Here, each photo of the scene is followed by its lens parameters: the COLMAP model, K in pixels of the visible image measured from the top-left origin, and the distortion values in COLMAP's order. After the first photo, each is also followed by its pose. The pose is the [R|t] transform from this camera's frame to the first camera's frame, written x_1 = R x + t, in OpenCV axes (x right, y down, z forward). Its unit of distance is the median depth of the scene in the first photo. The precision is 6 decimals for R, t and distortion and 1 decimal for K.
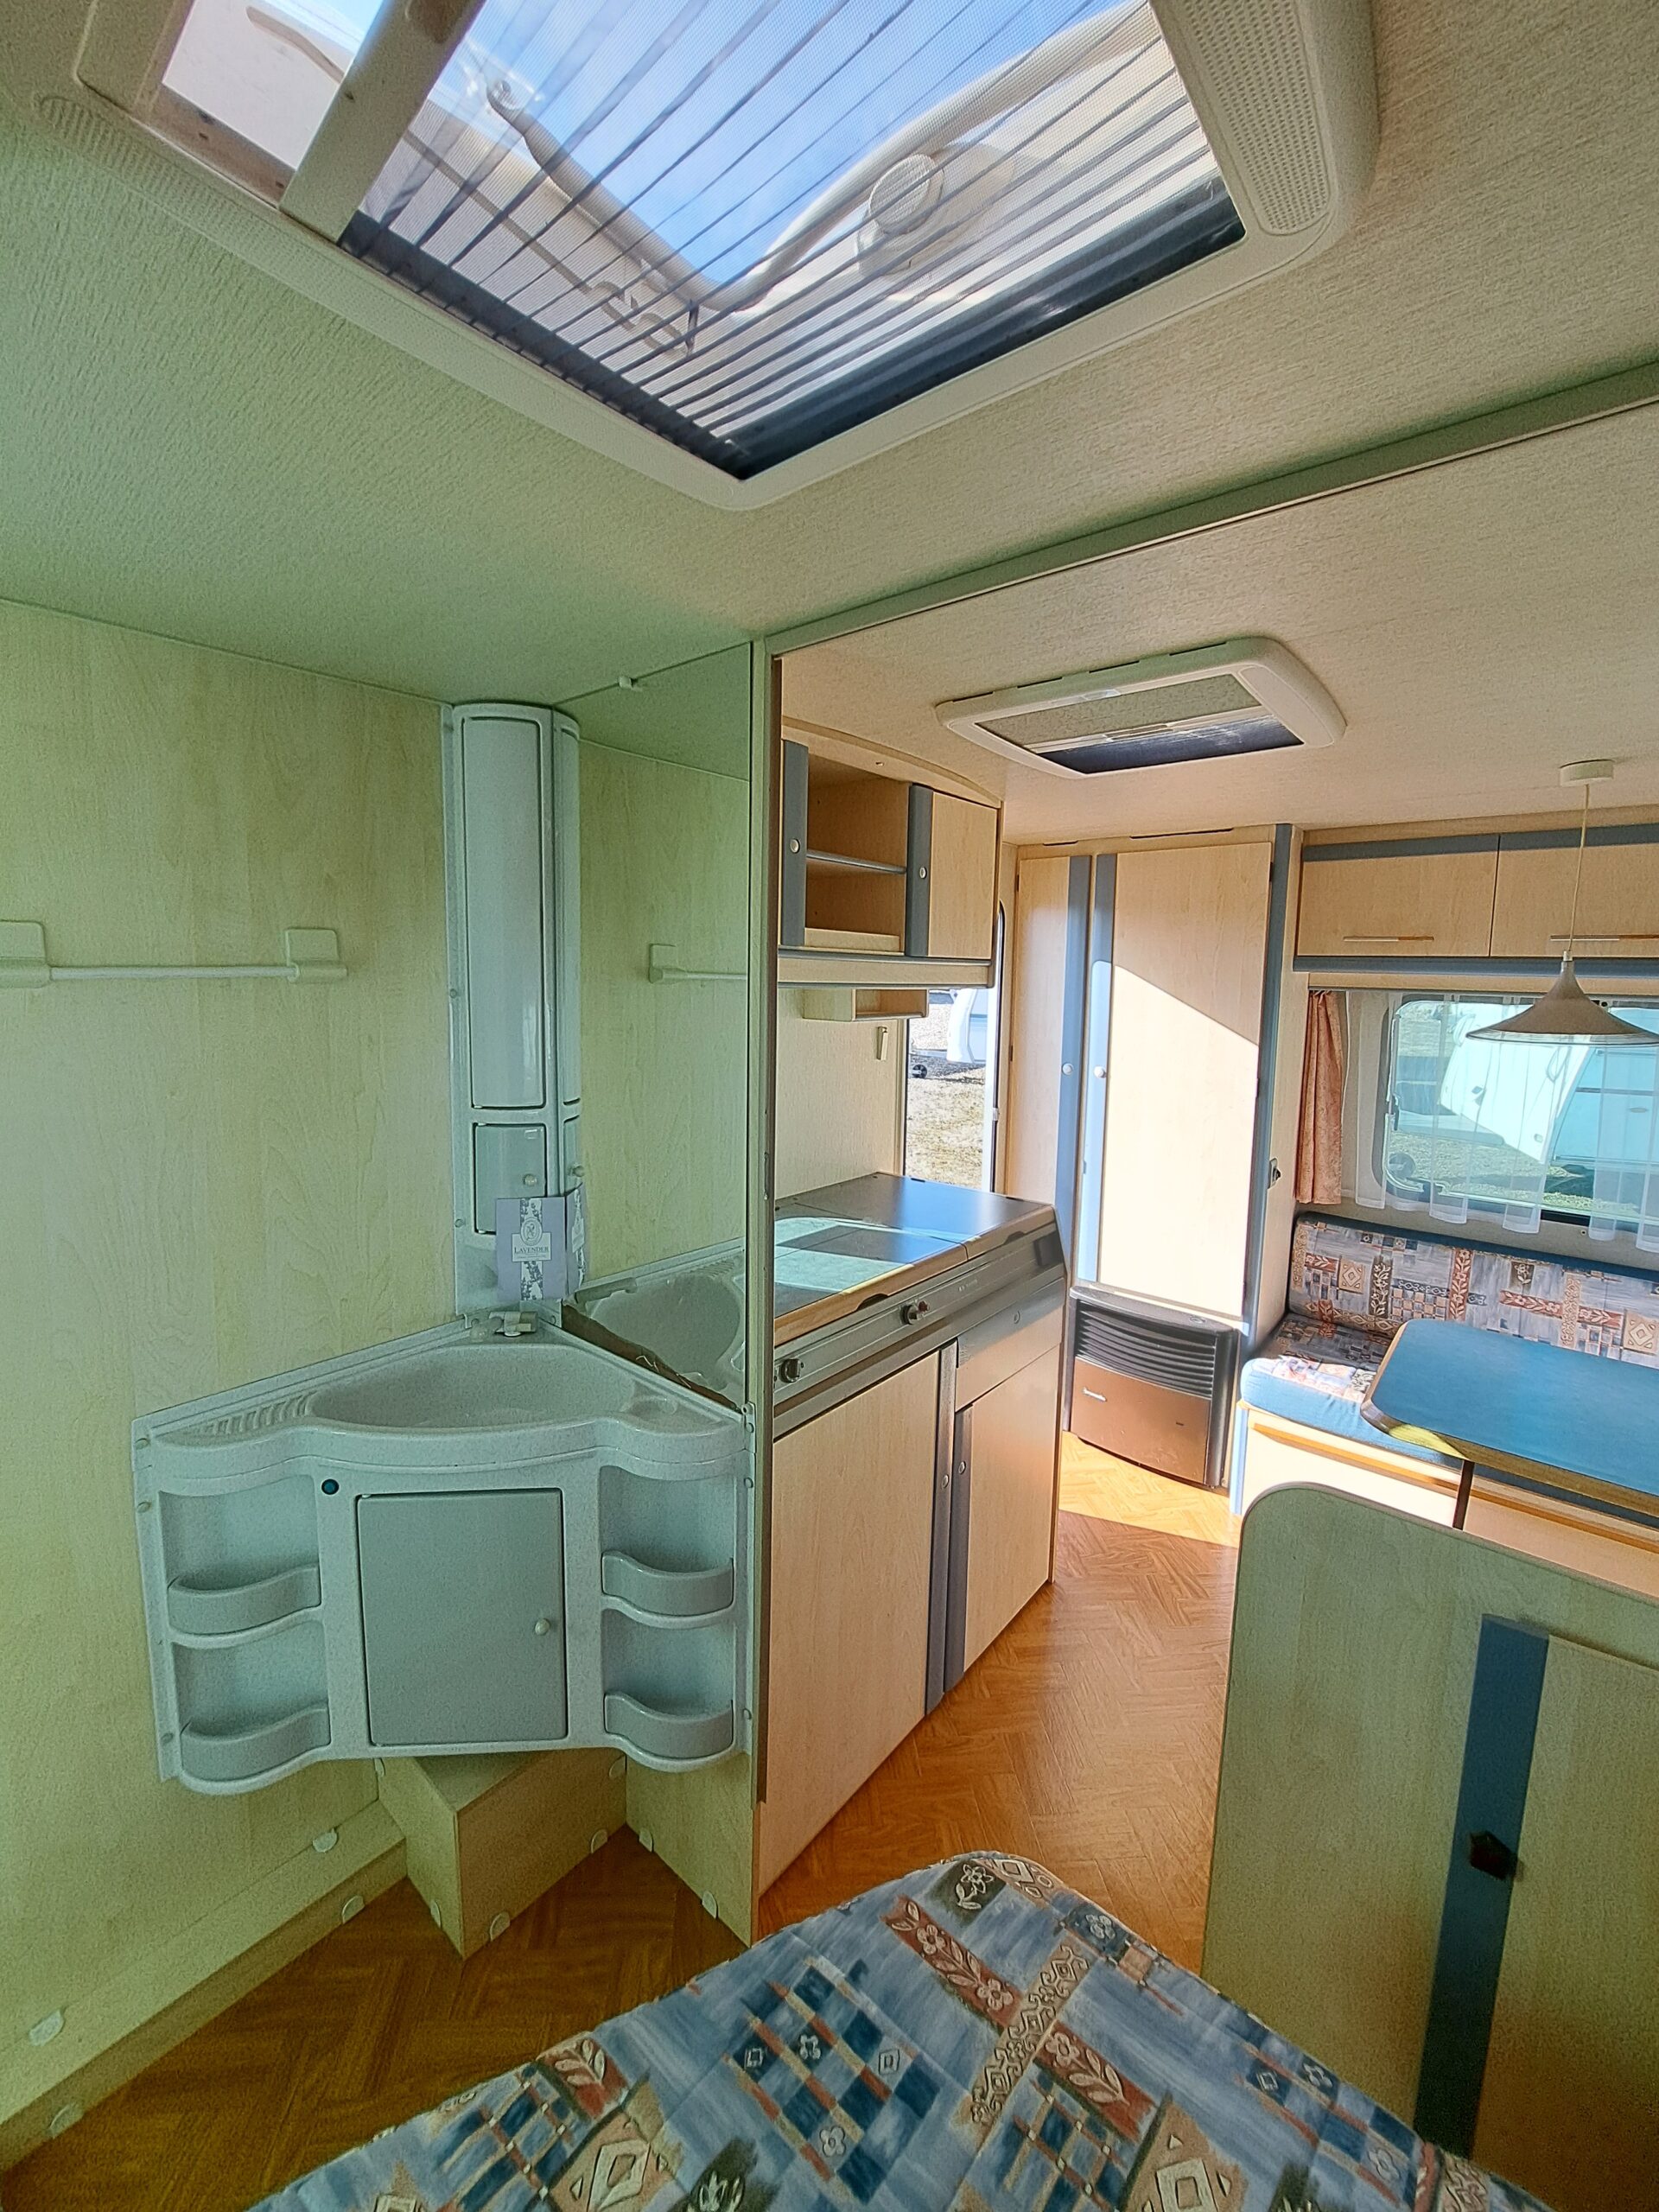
lens RADIAL K [[879.2, 0, 814.2], [0, 879.2, 1058.7], [0, 0, 1]] dist [-0.019521, -0.000401]
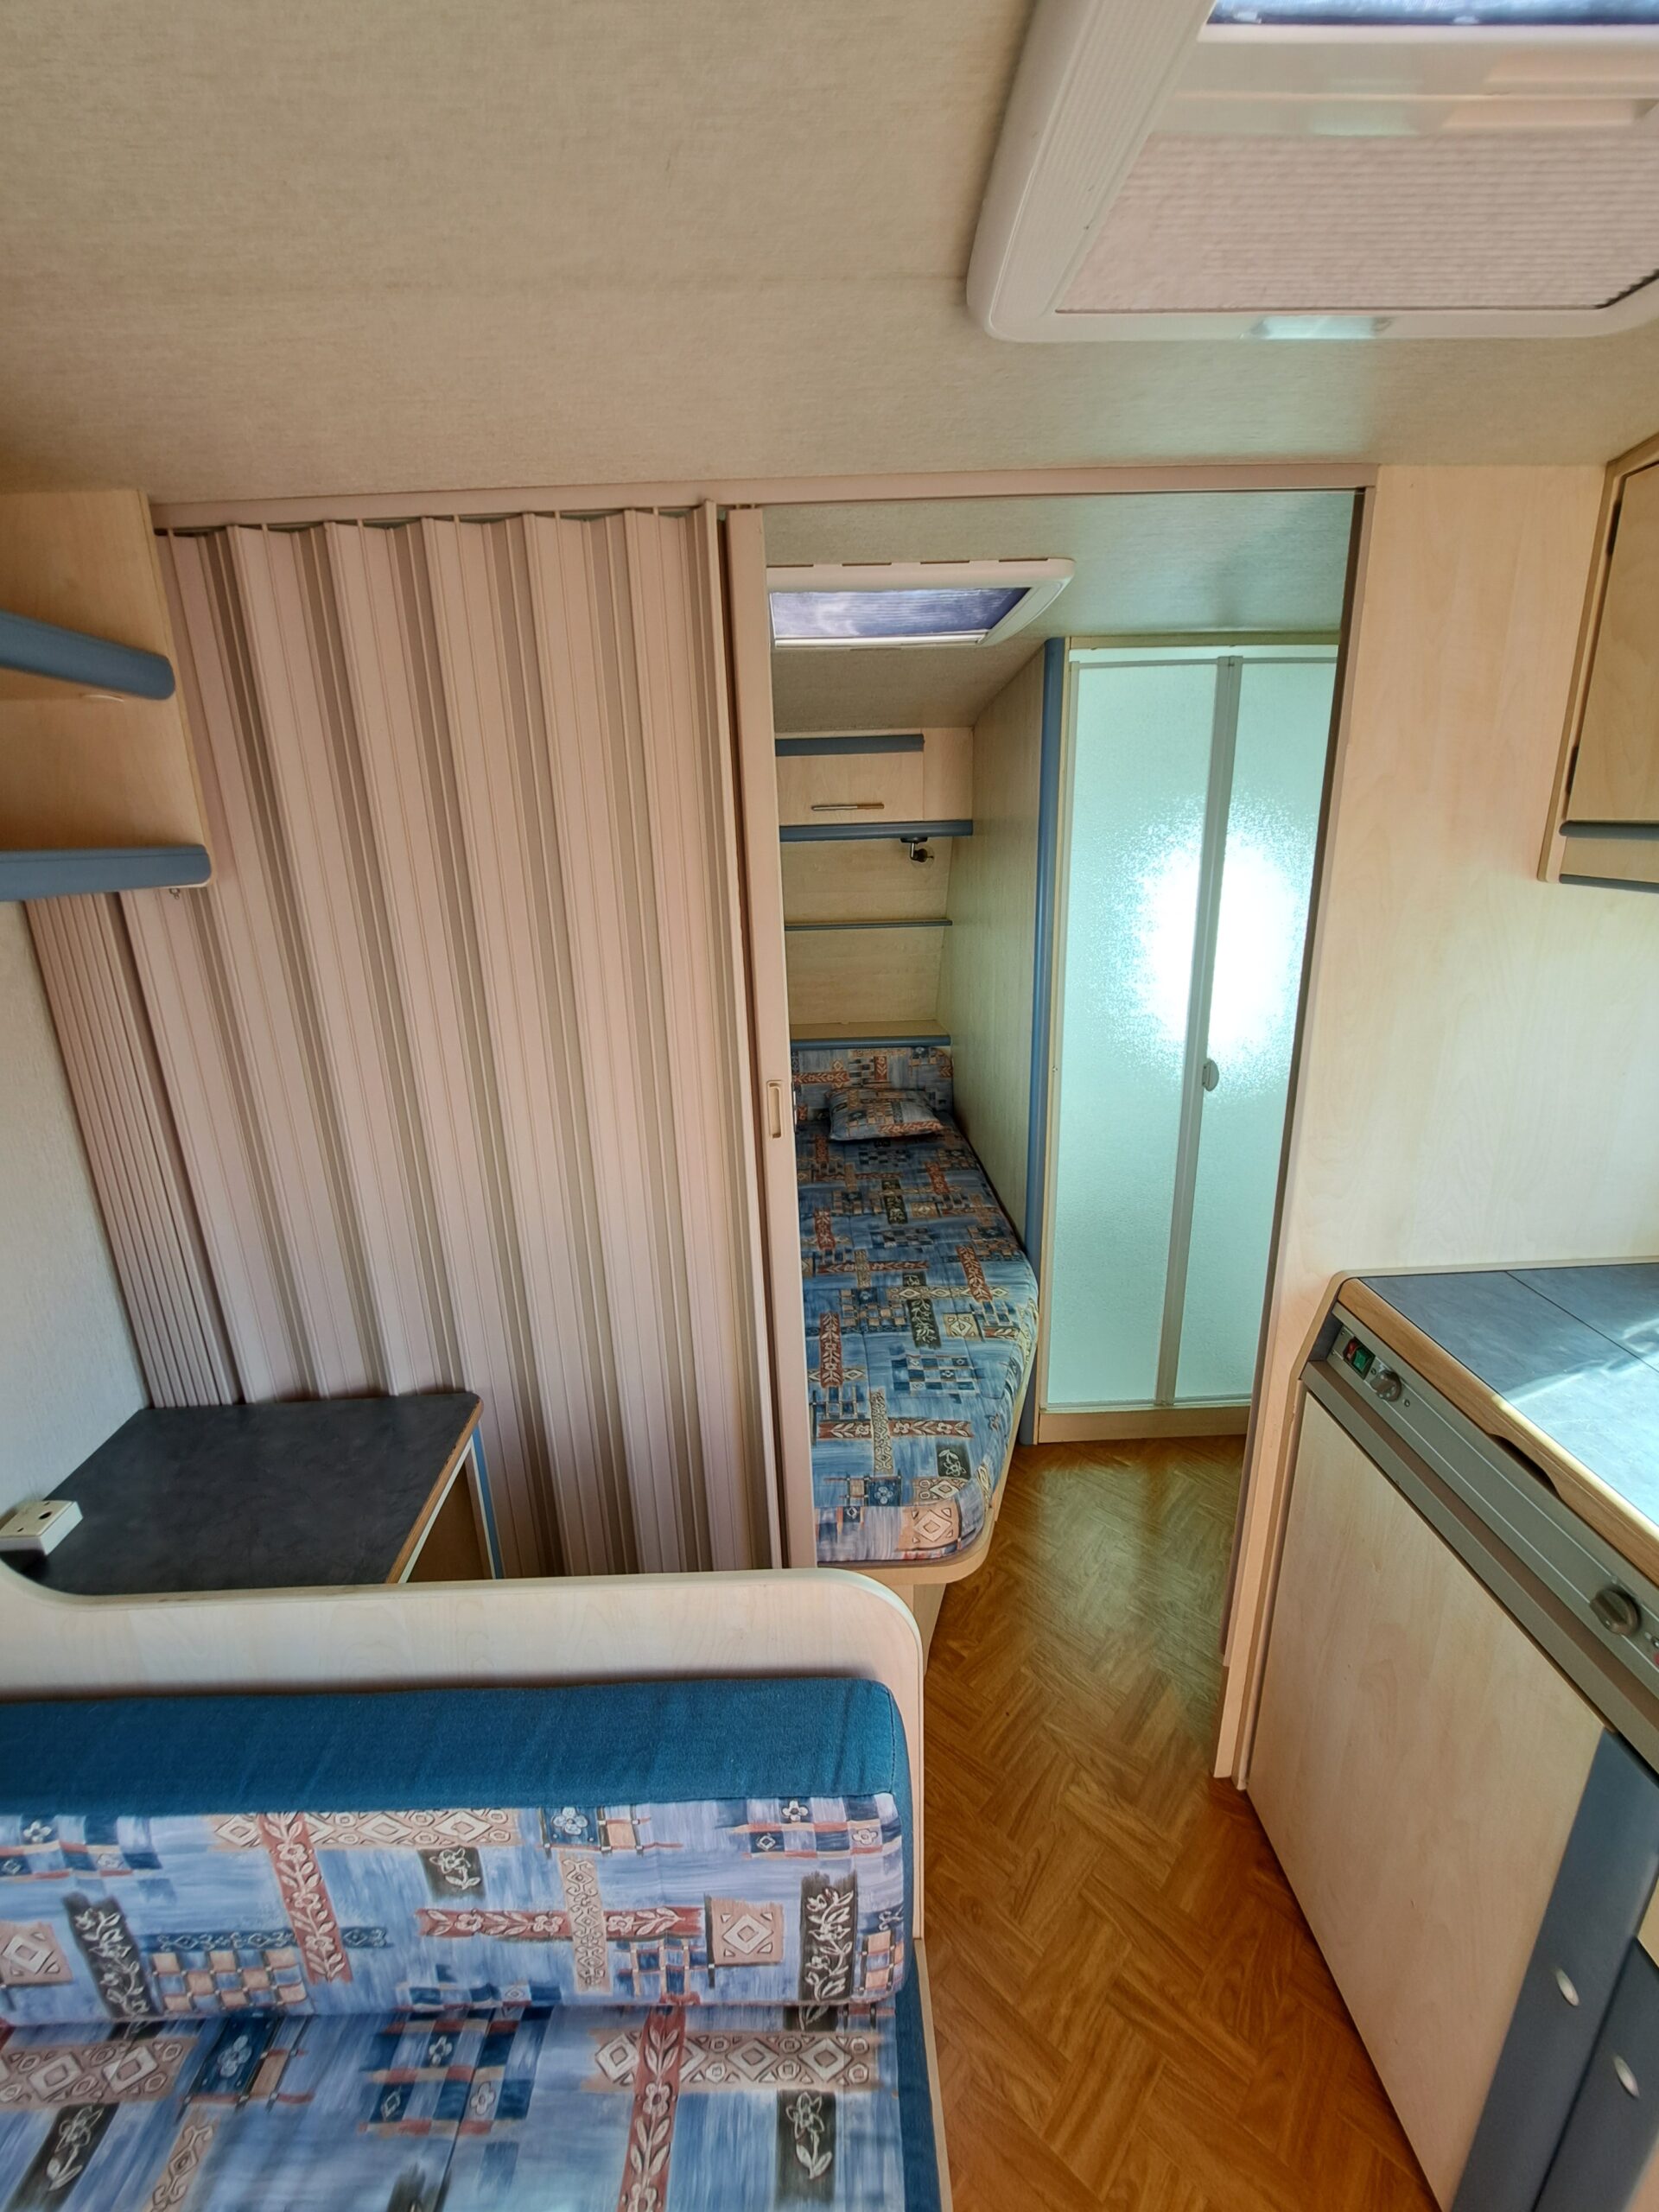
lens RADIAL K [[879.2, 0, 814.1], [0, 879.2, 1057.1], [0, 0, 1]] dist [-0.019521, -0.000401]
pose [[-0.743814, 0.179462, -0.643843, 0.708293], [-0.047689, 0.946575, 0.318938, -0.129634], [0.666683, 0.267935, -0.695517, 0.981648]]
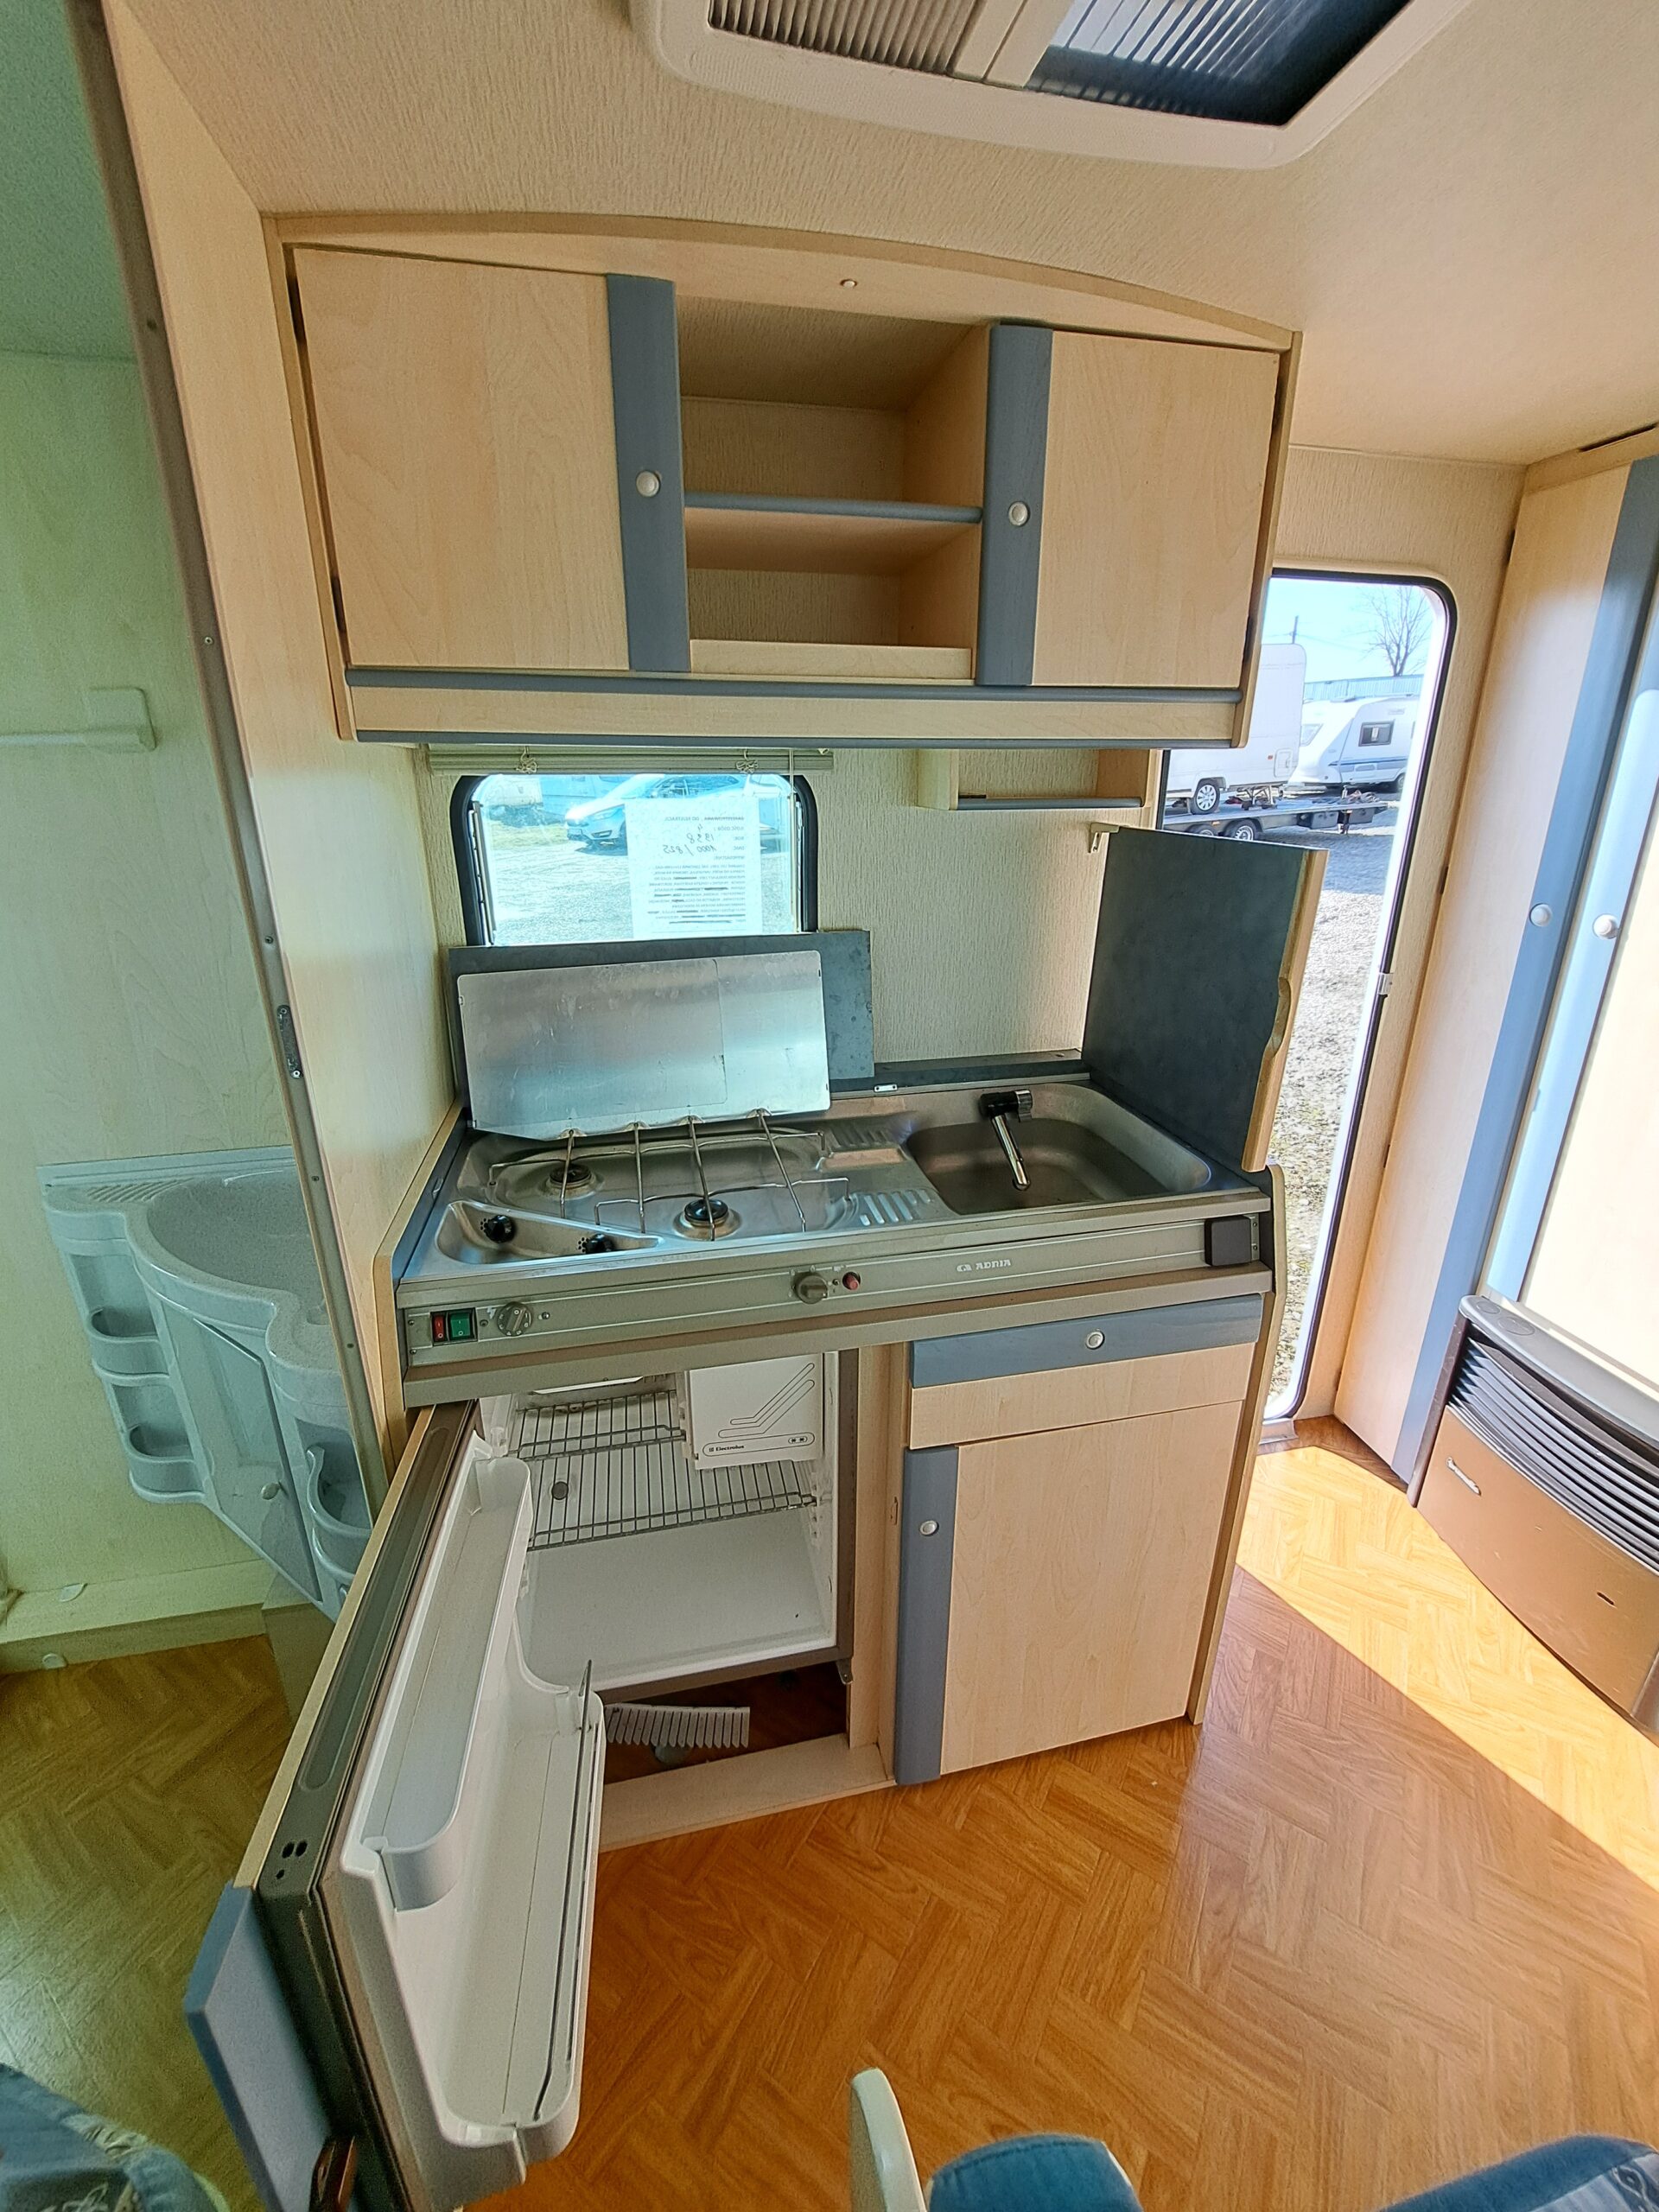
lens RADIAL K [[879.2, 0, 810.9], [0, 879.2, 1058.2], [0, 0, 1]] dist [-0.019521, -0.000401]
pose [[0.791889, 0.167989, -0.587104, 0.464227], [-0.040044, 0.973634, 0.224574, -0.007003], [0.609351, -0.154328, 0.777737, 0.558721]]
